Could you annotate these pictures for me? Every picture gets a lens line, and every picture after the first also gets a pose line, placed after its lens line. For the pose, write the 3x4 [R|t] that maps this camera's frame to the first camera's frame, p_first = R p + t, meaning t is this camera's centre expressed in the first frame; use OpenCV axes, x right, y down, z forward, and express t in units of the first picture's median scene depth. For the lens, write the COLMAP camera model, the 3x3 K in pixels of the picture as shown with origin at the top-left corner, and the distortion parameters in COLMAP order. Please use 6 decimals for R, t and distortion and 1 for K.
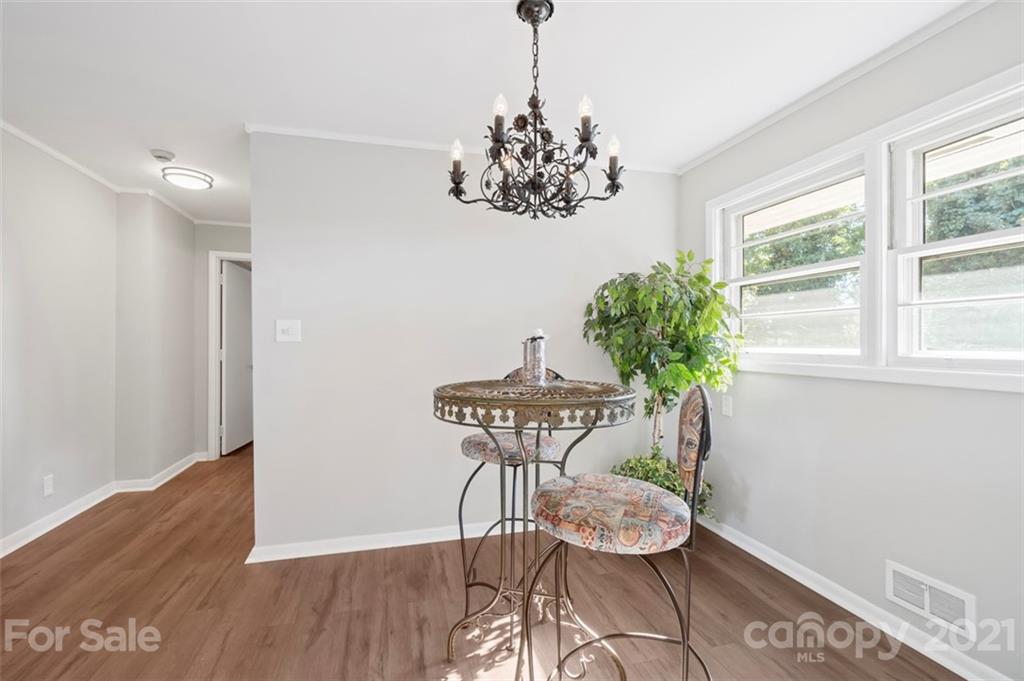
lens RADIAL K [[451.8, 0, 491.8], [0, 451.8, 342.3], [0, 0, 1]] dist [-0.004216, 0.000656]
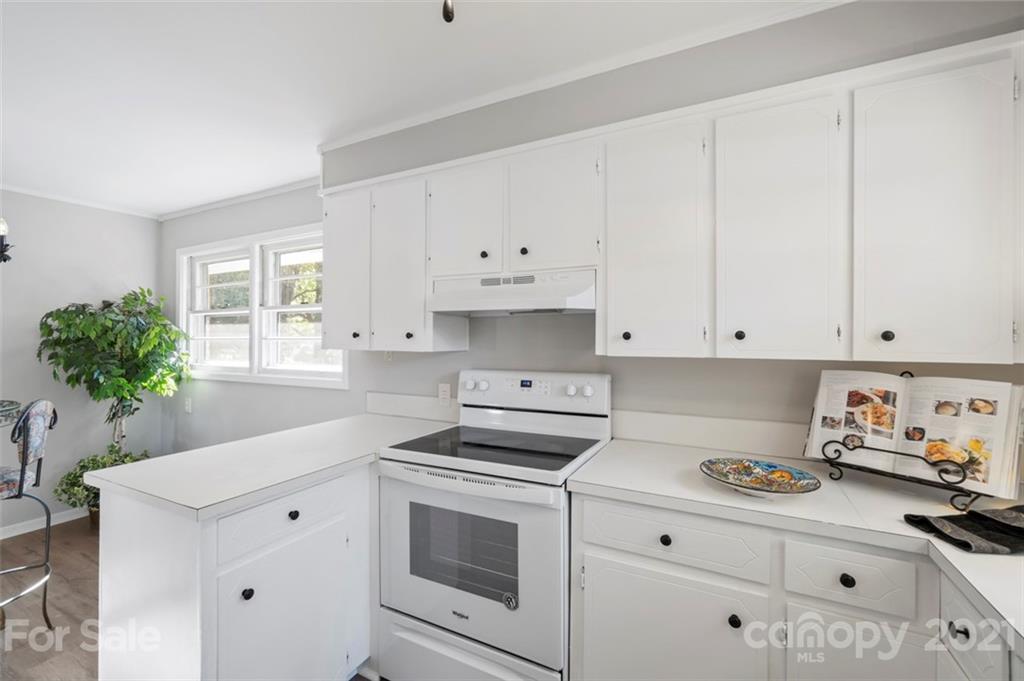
lens RADIAL K [[451.8, 0, 515.0], [0, 451.8, 334.9], [0, 0, 1]] dist [-0.004216, 0.000656]
pose [[0.665664, 0.008257, 0.746206, 0.190273], [-0.000263, 0.999941, -0.010830, -0.061323], [-0.746251, 0.007013, 0.665627, -0.700746]]
